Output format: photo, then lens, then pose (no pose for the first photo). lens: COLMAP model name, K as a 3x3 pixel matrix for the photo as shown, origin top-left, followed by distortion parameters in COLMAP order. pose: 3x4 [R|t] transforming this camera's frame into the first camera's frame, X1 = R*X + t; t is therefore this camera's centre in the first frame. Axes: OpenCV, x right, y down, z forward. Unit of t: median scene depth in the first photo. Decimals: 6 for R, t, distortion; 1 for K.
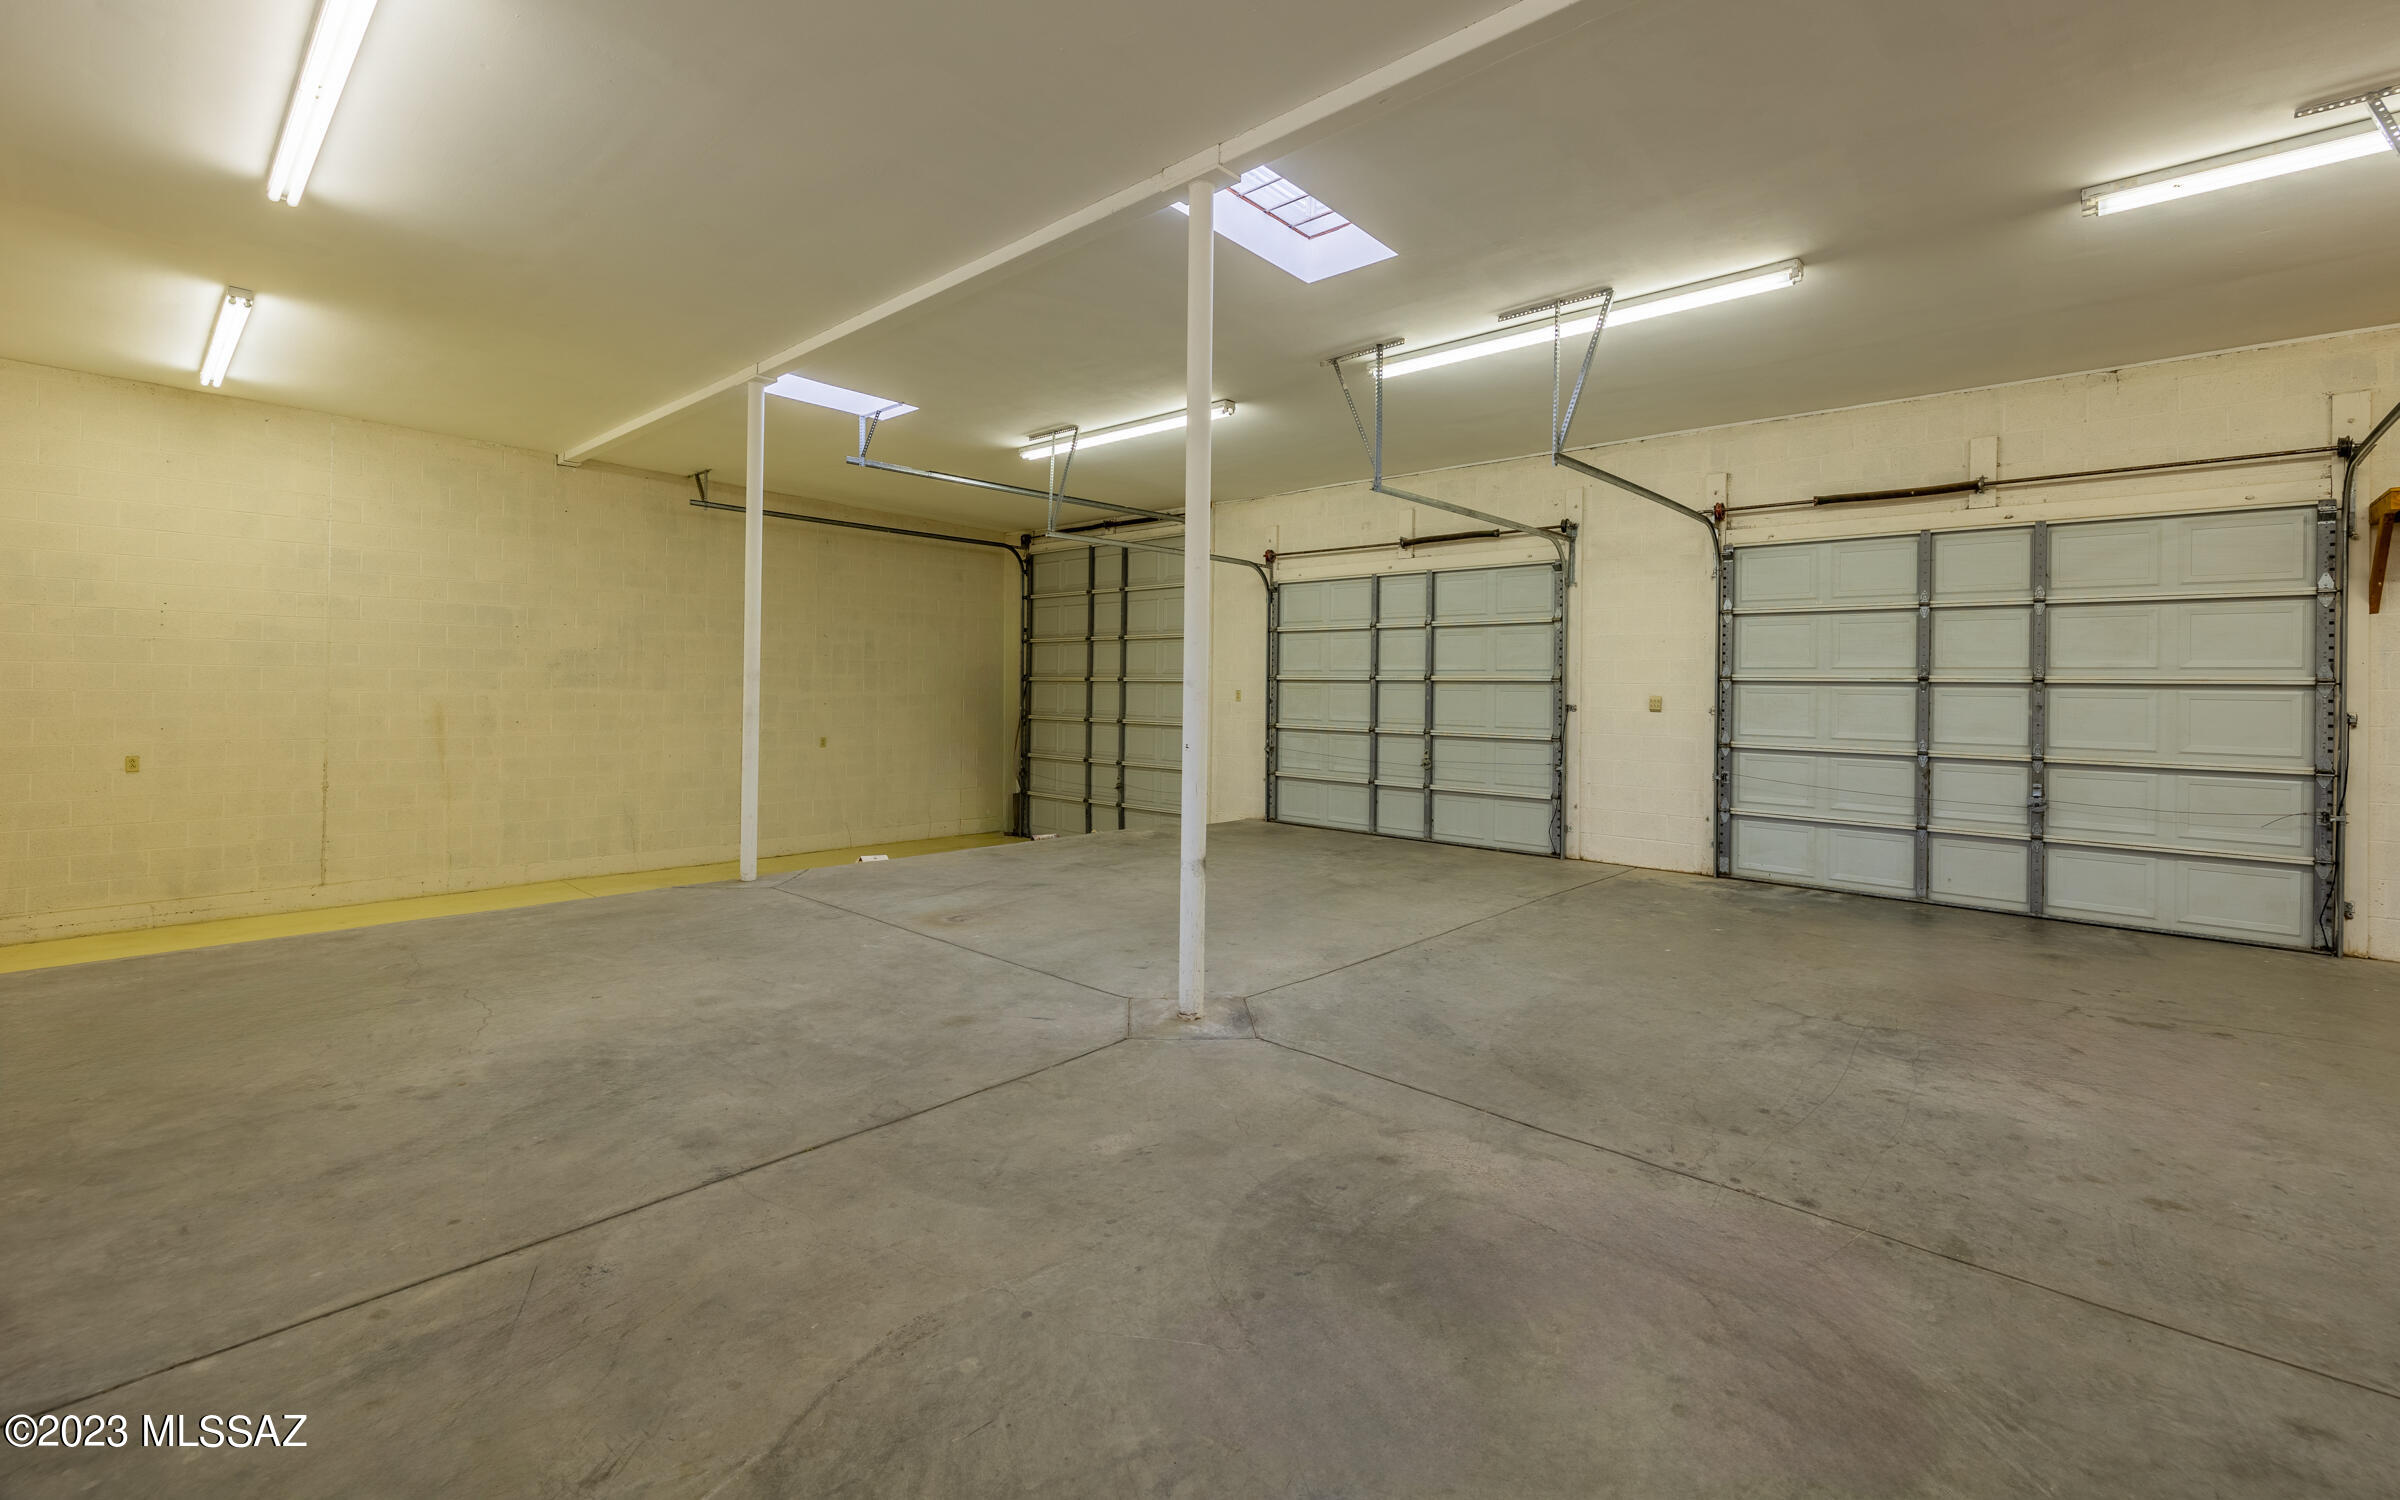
lens RADIAL K [[1024.6, 0, 1198.5], [0, 1024.6, 691.6], [0, 0, 1]] dist [0.002448, 0.000037]
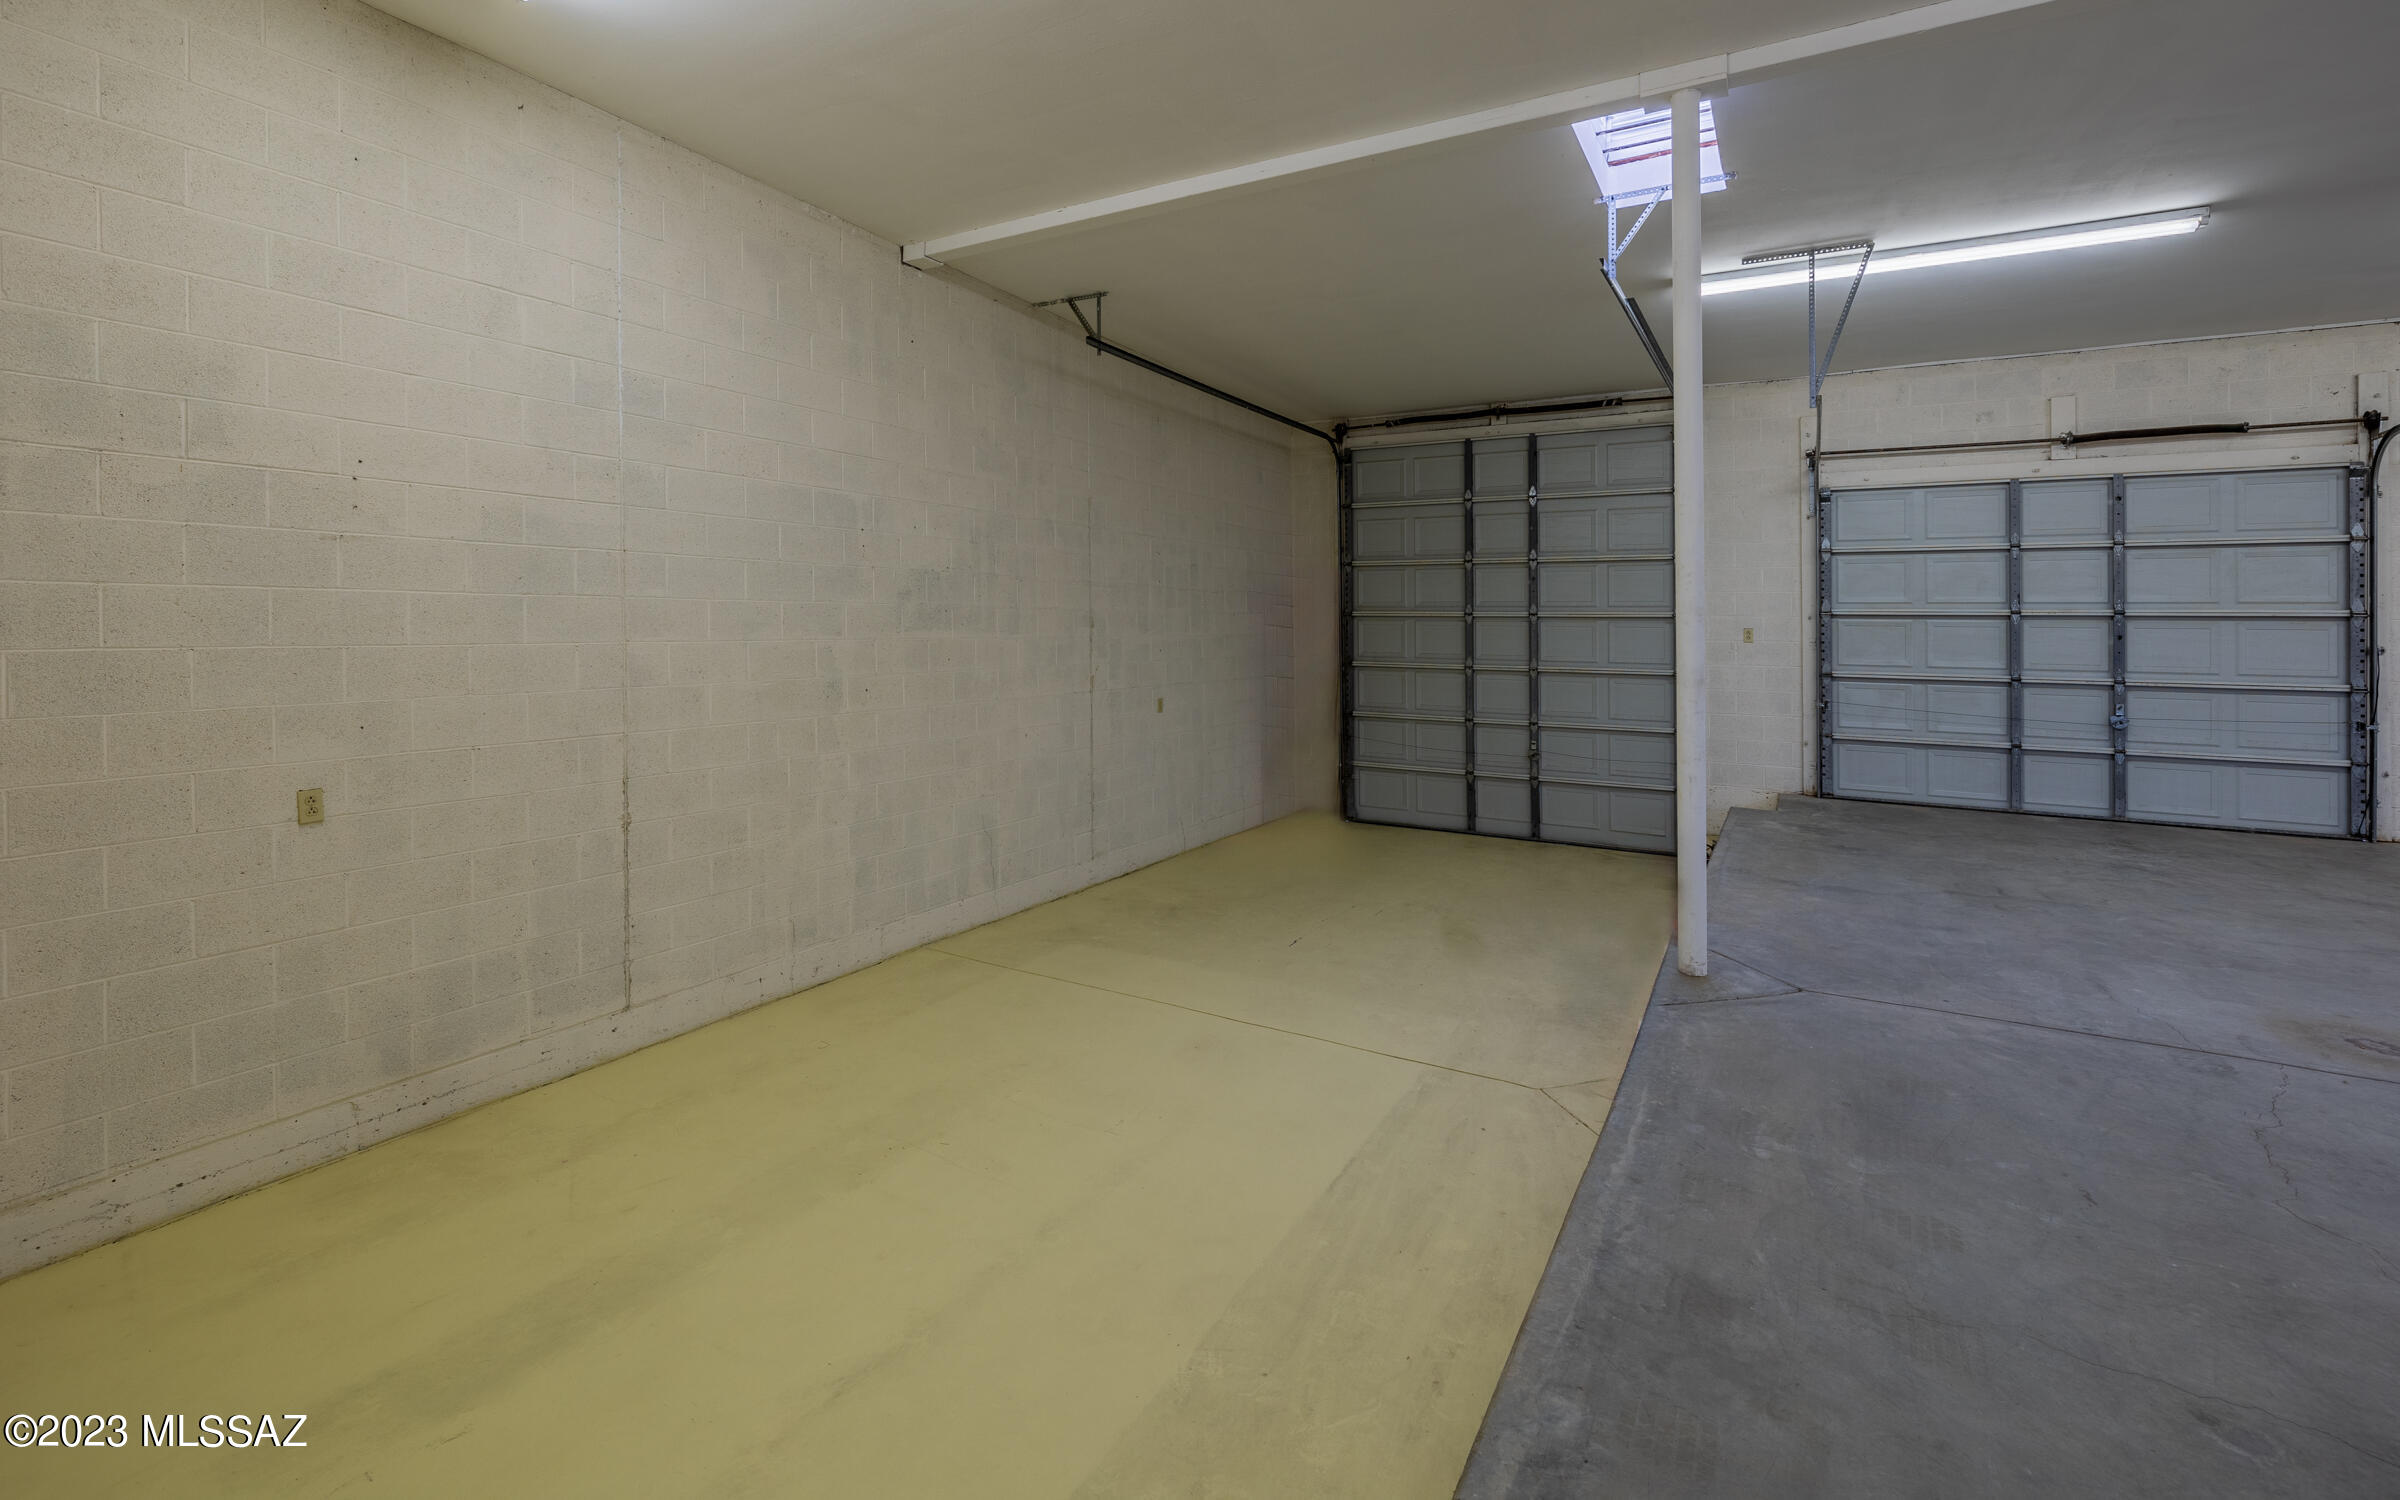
lens RADIAL K [[1042.5, 0, 1202.8], [0, 1042.5, 647.2], [0, 0, 1]] dist [-0.001070, 0.000148]
pose [[0.973157, -0.009688, 0.229938, -0.607544], [0.004431, 0.999717, 0.023370, -0.008279], [-0.230100, -0.021723, 0.972925, 0.366081]]
